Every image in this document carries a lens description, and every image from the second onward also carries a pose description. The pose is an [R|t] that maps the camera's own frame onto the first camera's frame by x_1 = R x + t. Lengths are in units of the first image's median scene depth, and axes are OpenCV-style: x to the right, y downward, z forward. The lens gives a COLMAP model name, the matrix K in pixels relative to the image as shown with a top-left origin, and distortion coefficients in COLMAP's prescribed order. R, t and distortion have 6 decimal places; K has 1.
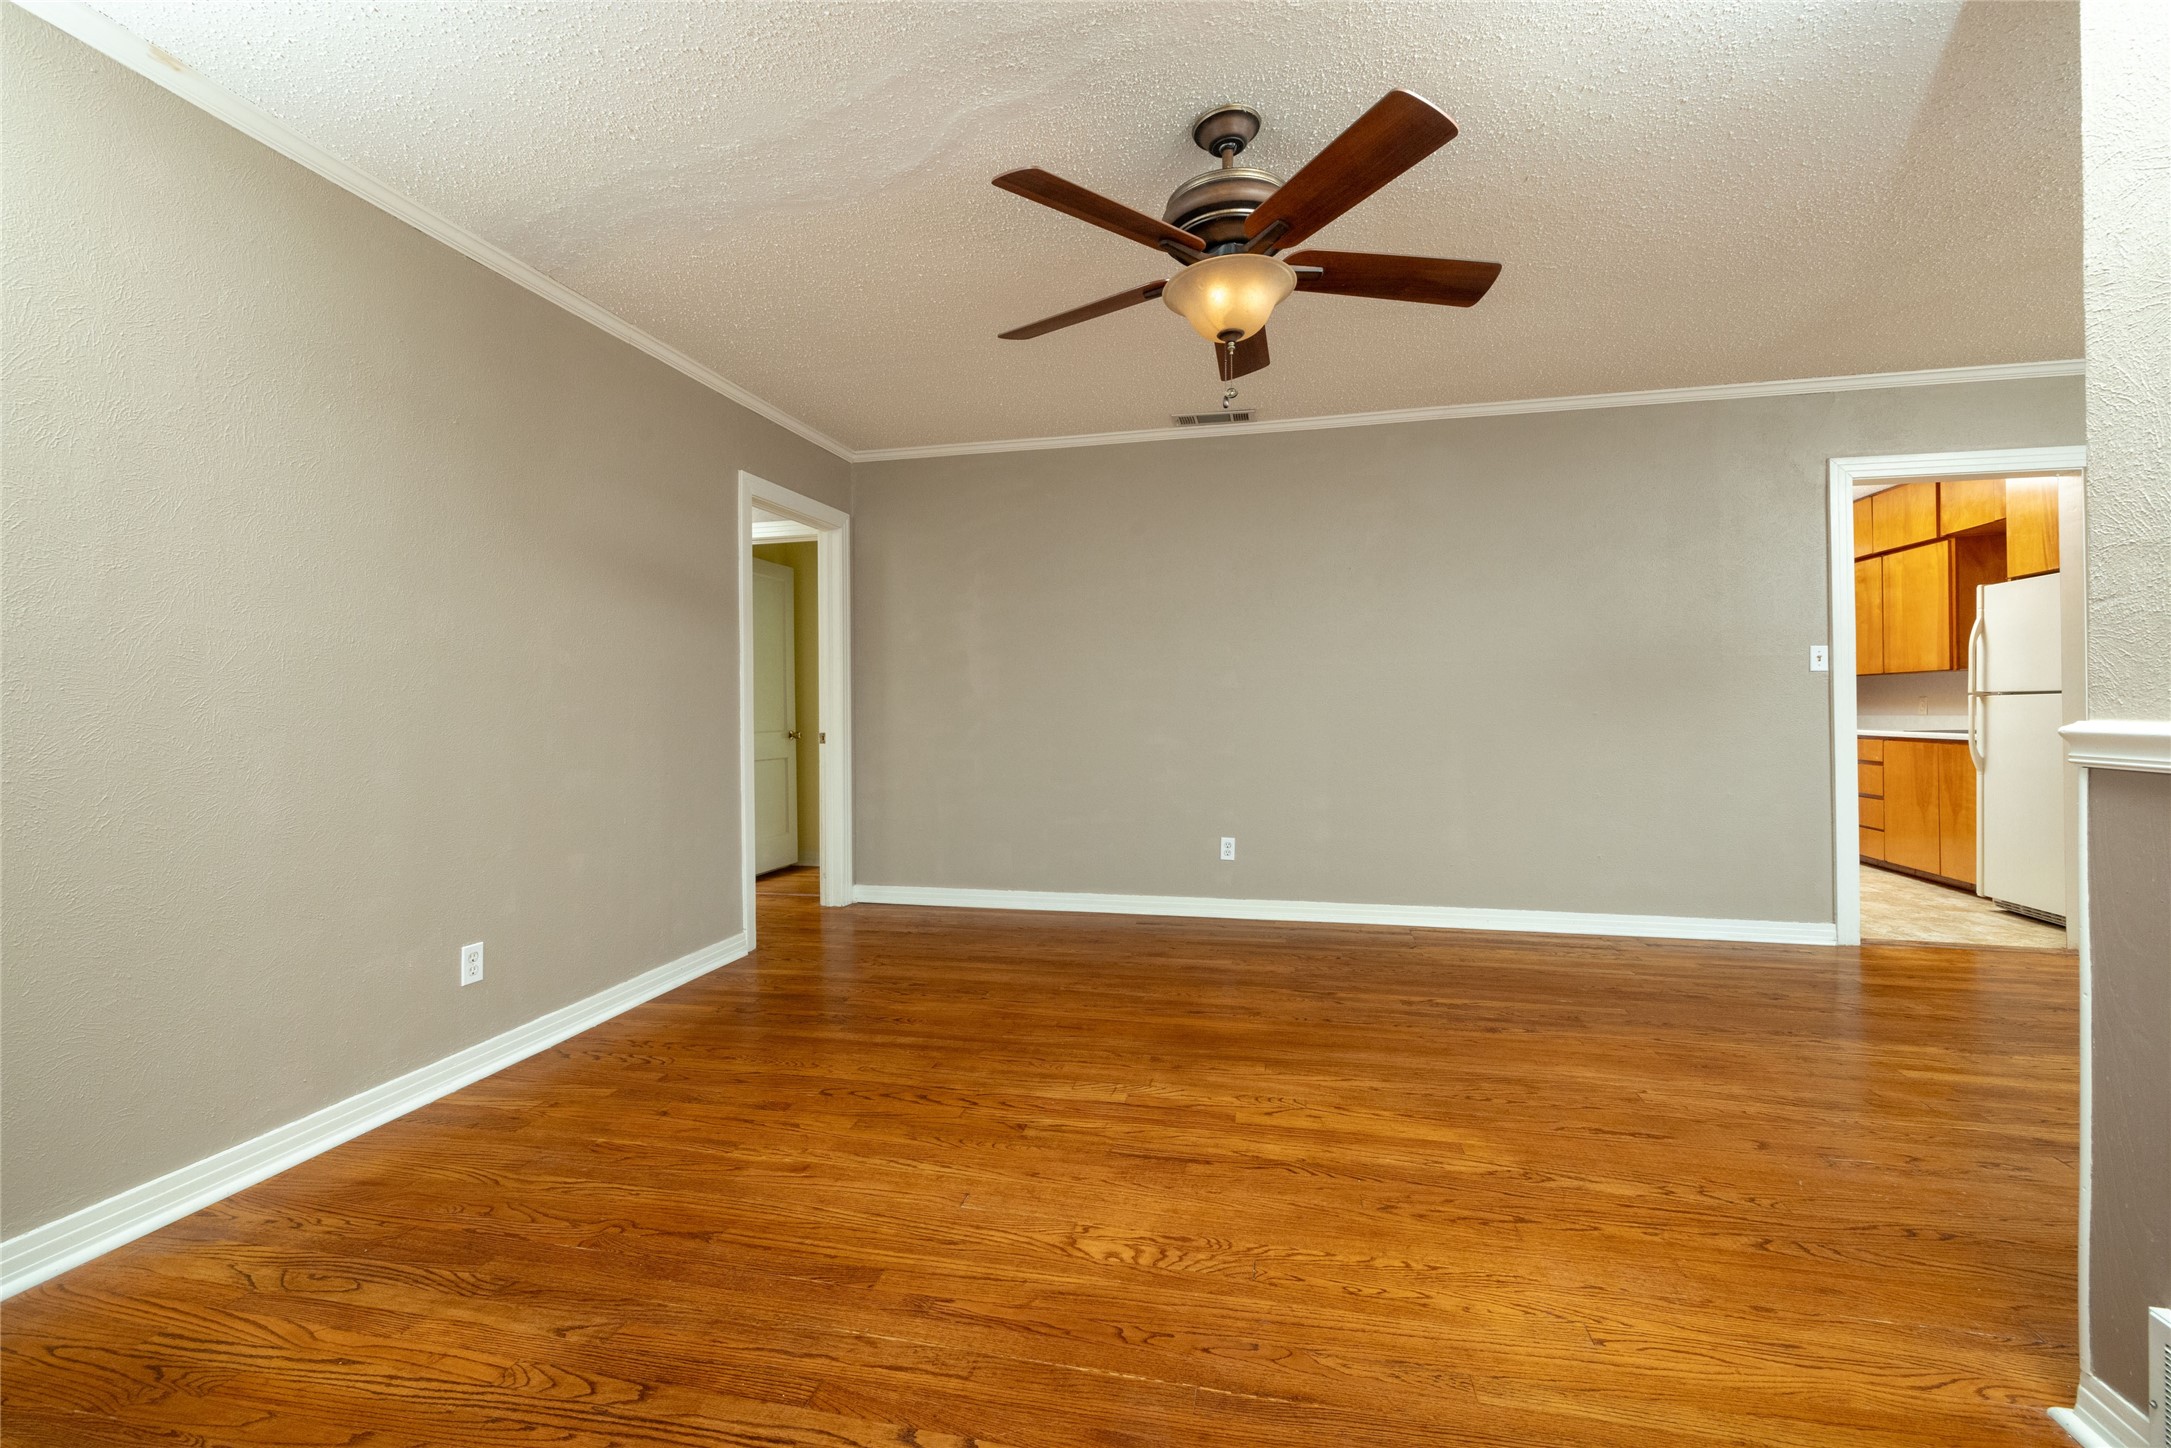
lens RADIAL K [[905.7, 0, 1079.0], [0, 905.7, 711.1], [0, 0, 1]] dist [-0.000591, 0.001180]
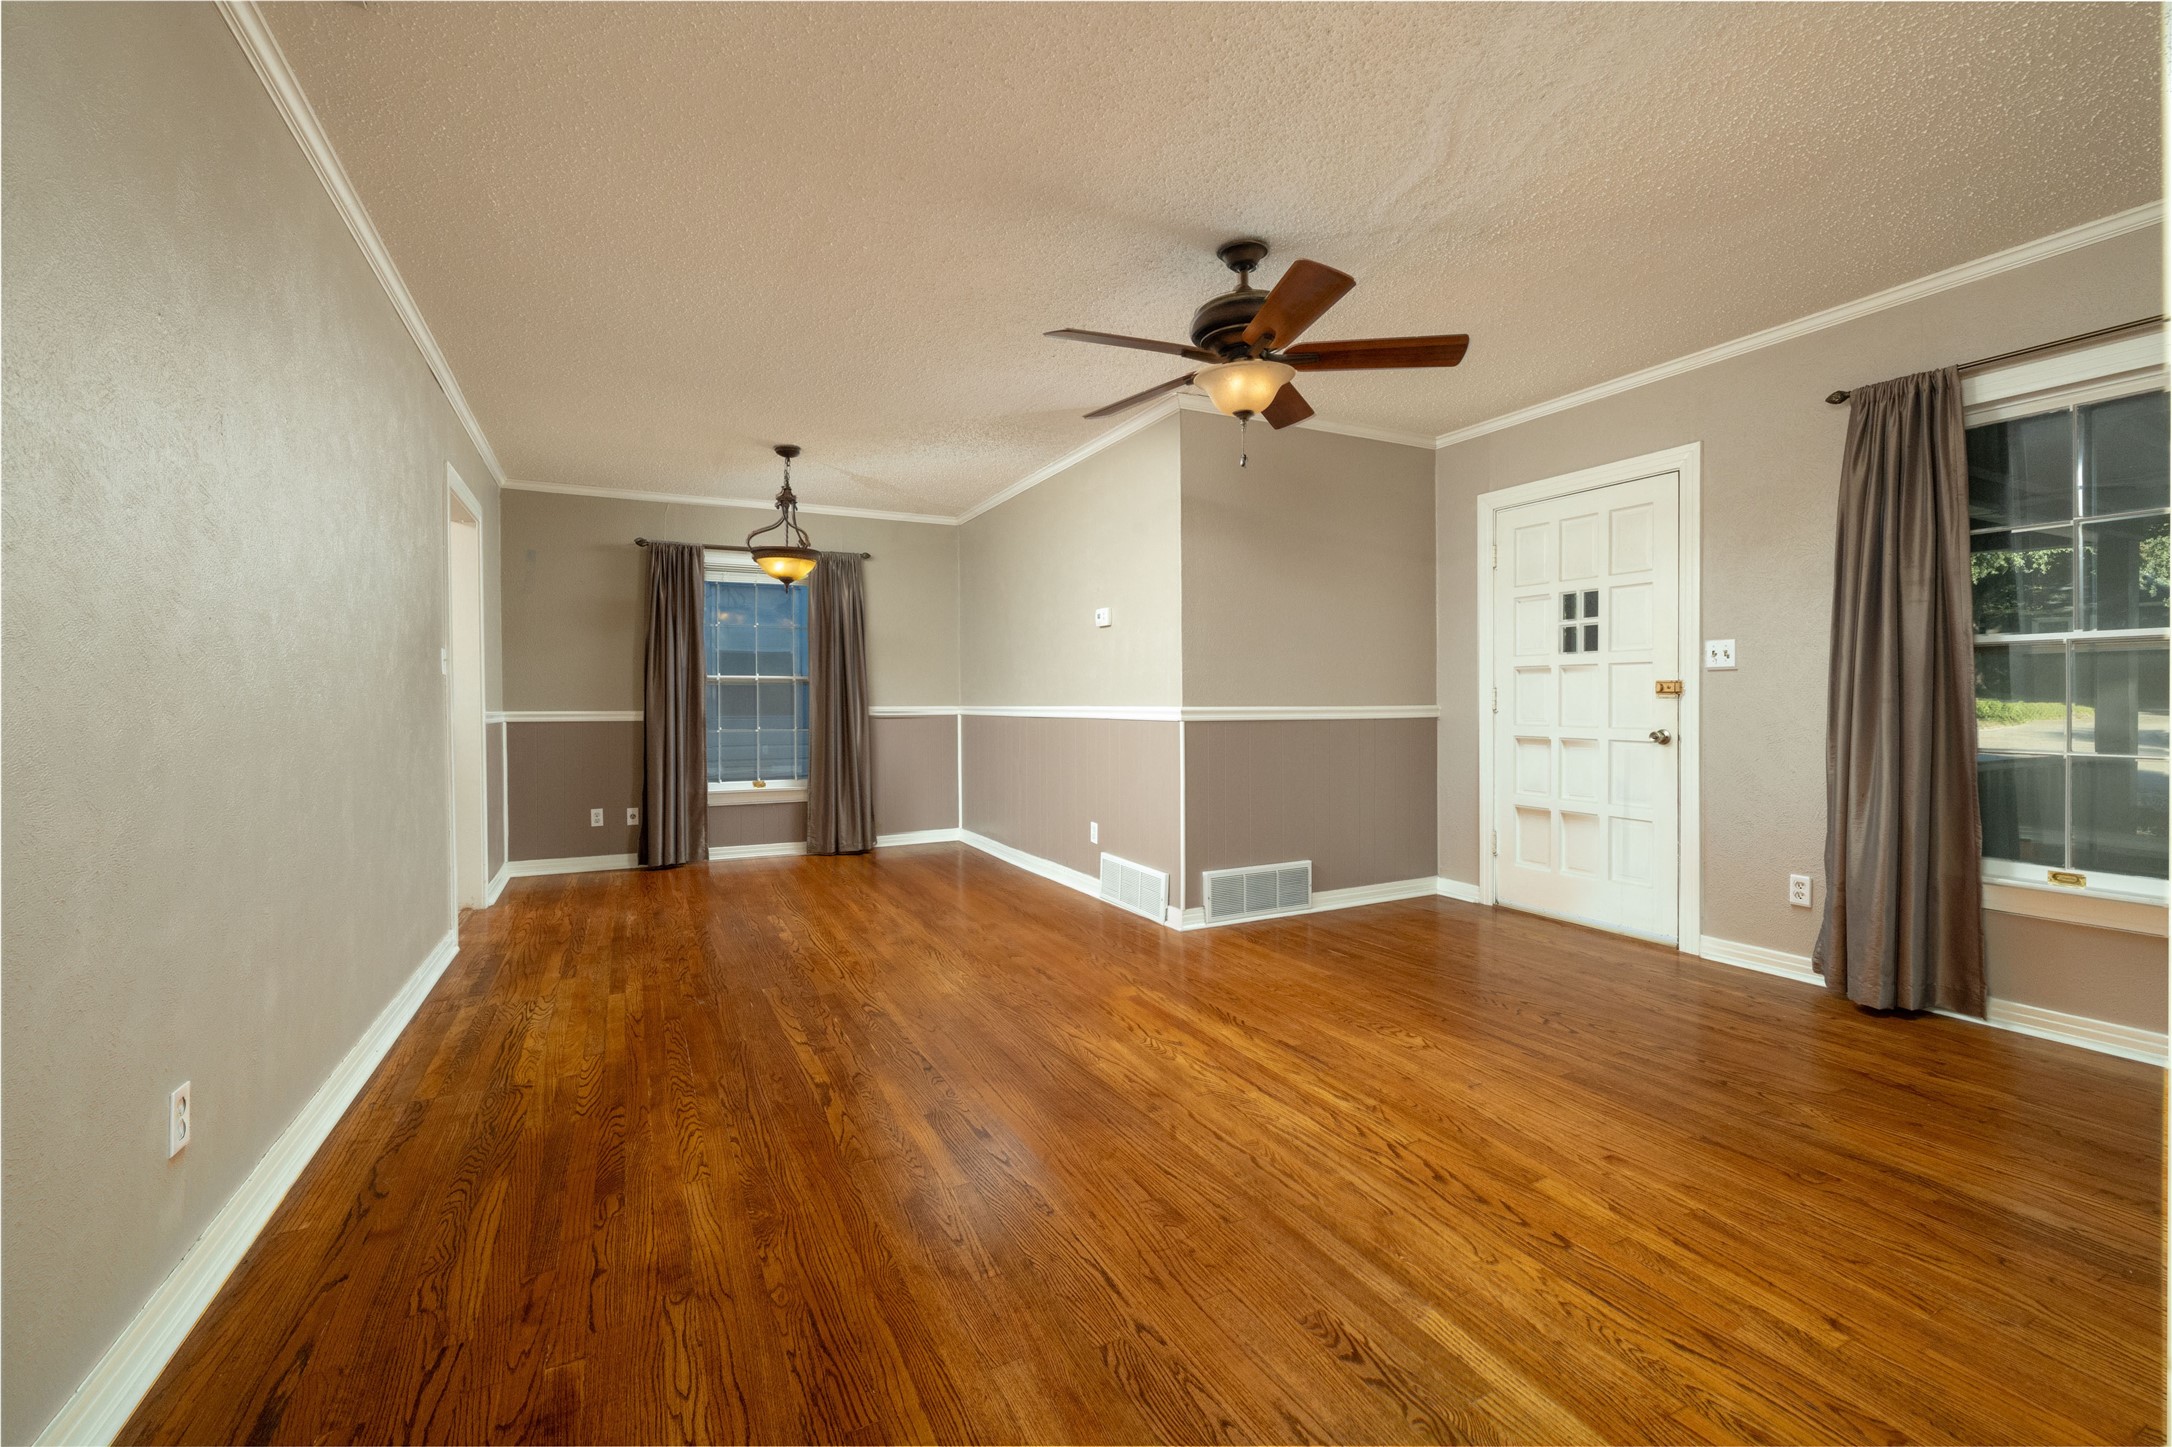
lens RADIAL K [[906.1, 0, 1083.0], [0, 906.1, 710.5], [0, 0, 1]] dist [-0.000591, 0.001180]
pose [[-0.641295, 0.003751, 0.767285, -0.615825], [0.015261, 0.999853, 0.007867, -0.004297], [-0.767143, 0.016754, -0.641258, 1.828414]]
